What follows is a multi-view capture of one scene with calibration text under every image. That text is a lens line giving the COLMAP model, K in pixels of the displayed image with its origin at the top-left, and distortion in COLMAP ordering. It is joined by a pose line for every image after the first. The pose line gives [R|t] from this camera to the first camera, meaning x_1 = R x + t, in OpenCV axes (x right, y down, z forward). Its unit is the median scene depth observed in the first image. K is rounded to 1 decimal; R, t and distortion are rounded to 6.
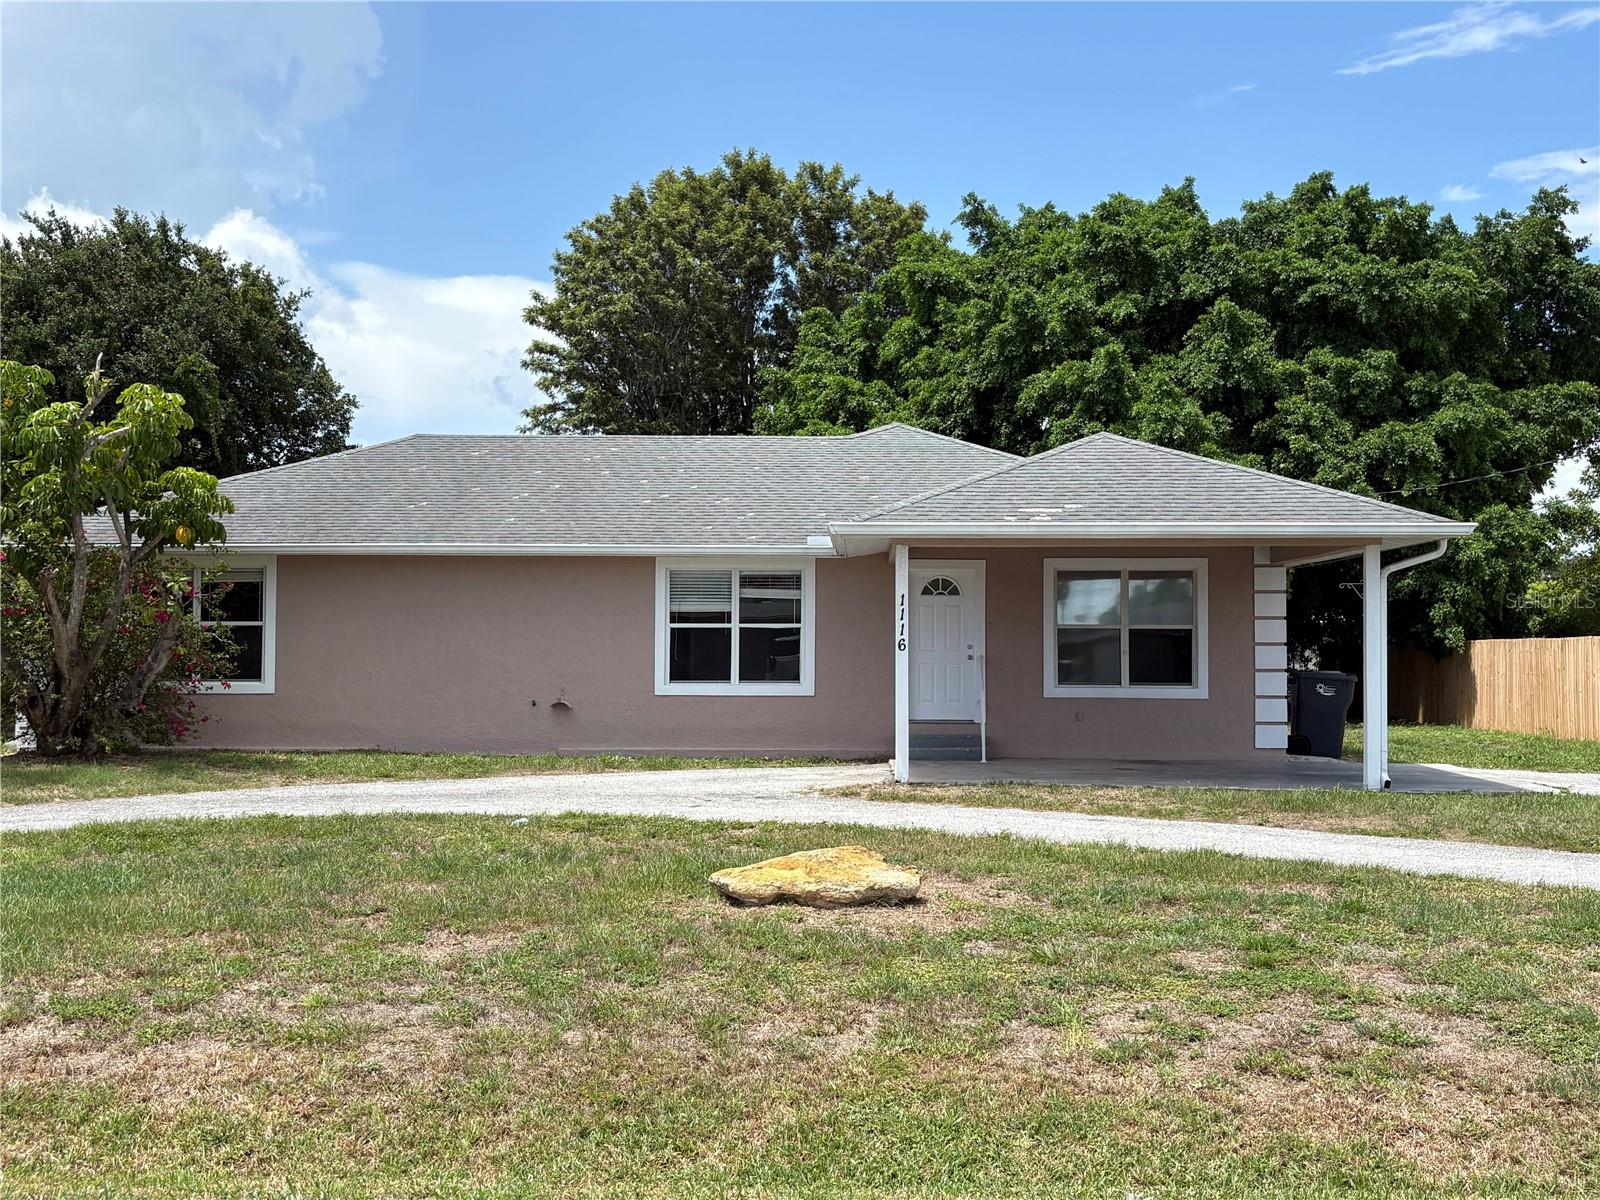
lens RADIAL K [[1760.3, 0, 800.0], [0, 1760.3, 600.0], [0, 0, 1]] dist [0.199325, -0.701840]
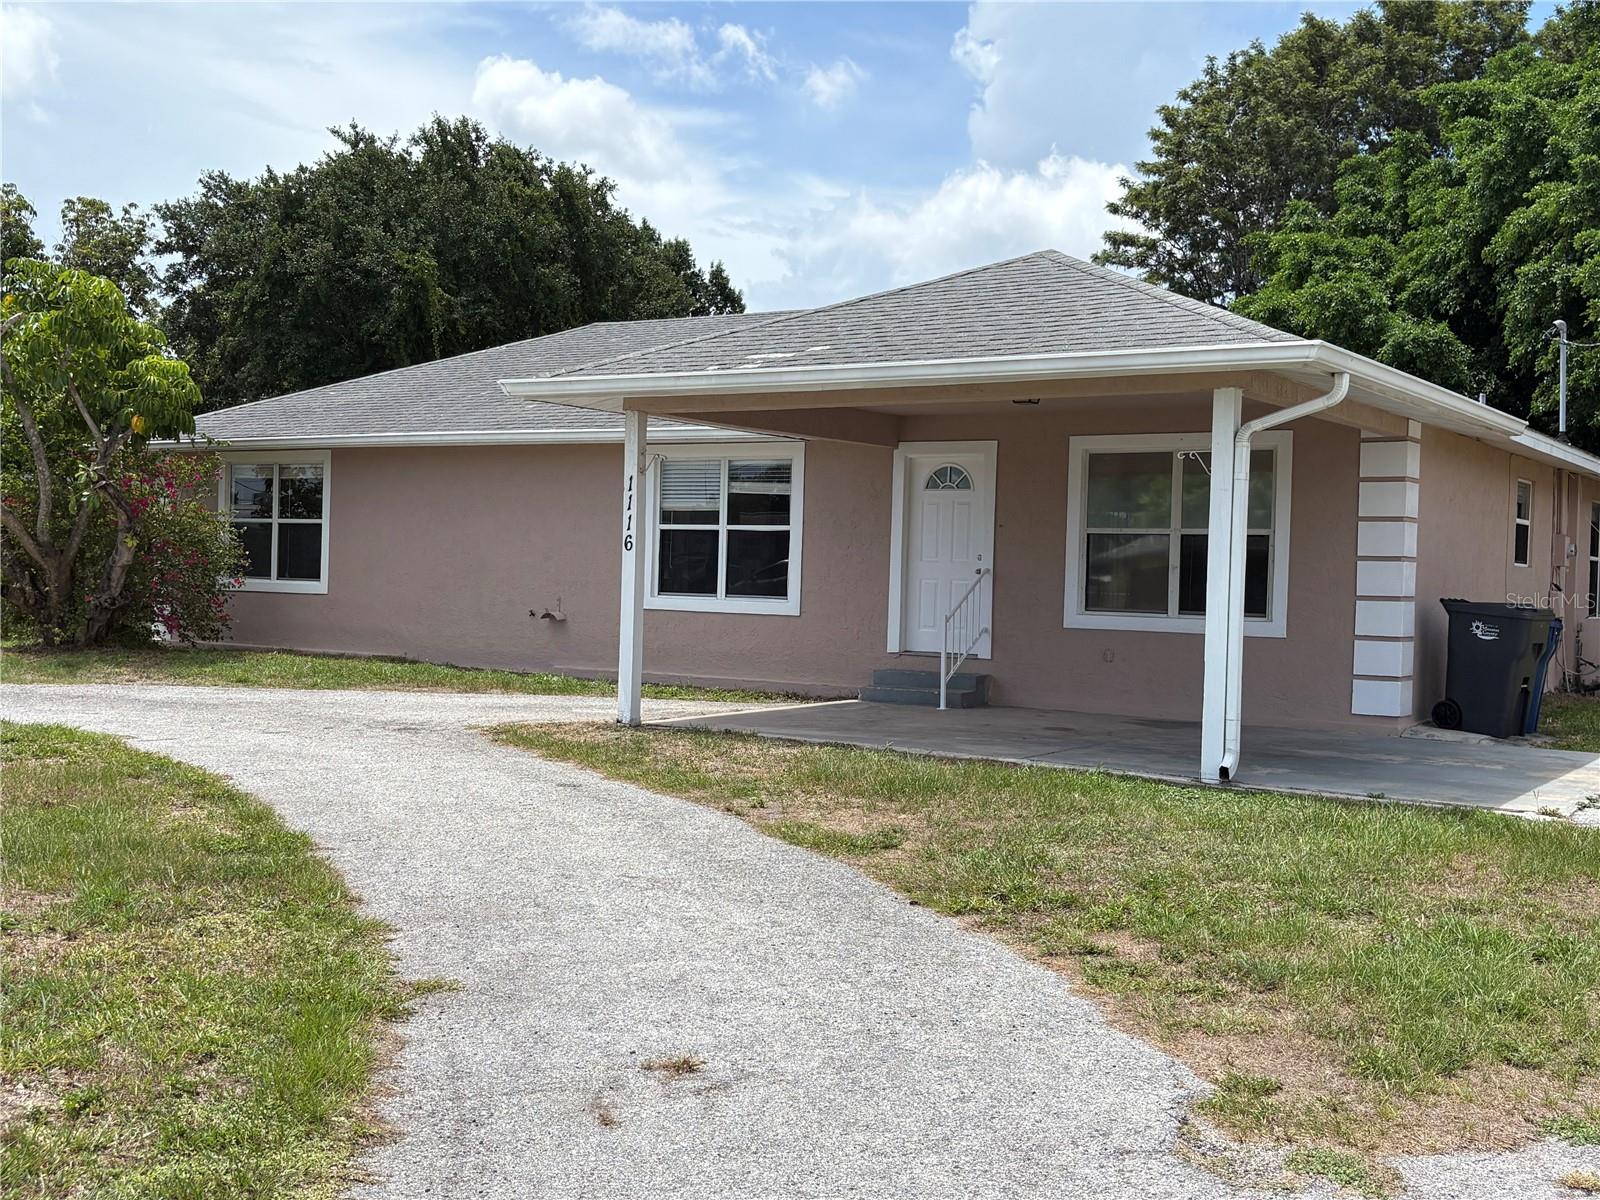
lens RADIAL K [[1760.3, 0, 800.0], [0, 1760.3, 600.0], [0, 0, 1]] dist [0.199325, -0.701840]
pose [[0.845237, 0.027263, -0.533696, 0.433199], [-0.009283, 0.999296, 0.036346, 0.018158], [0.534311, -0.025767, 0.844895, 0.324074]]
